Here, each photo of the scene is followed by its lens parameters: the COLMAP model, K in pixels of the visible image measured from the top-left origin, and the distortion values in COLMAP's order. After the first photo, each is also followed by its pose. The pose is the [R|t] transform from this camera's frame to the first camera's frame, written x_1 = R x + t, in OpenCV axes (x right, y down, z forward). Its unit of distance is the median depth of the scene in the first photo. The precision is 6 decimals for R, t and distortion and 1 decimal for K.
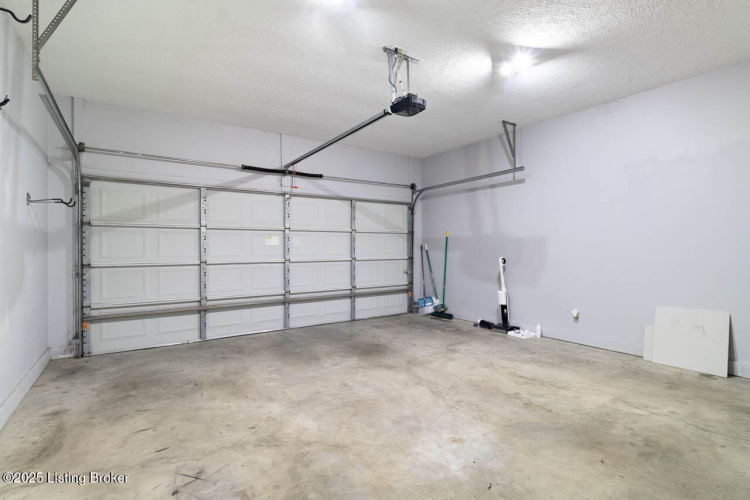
lens RADIAL K [[364.9, 0, 385.9], [0, 364.9, 247.2], [0, 0, 1]] dist [-0.000365, -0.000930]
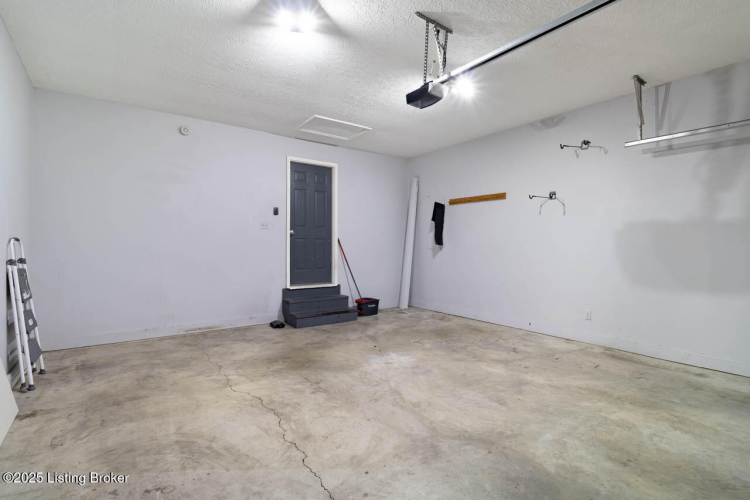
lens RADIAL K [[364.9, 0, 385.9], [0, 364.9, 247.2], [0, 0, 1]] dist [-0.000365, -0.000930]
pose [[-0.999196, 0.000649, -0.040077, 0.201935], [0.000603, 0.999999, 0.001155, 0.010323], [0.040078, 0.001130, -0.999196, 1.944105]]
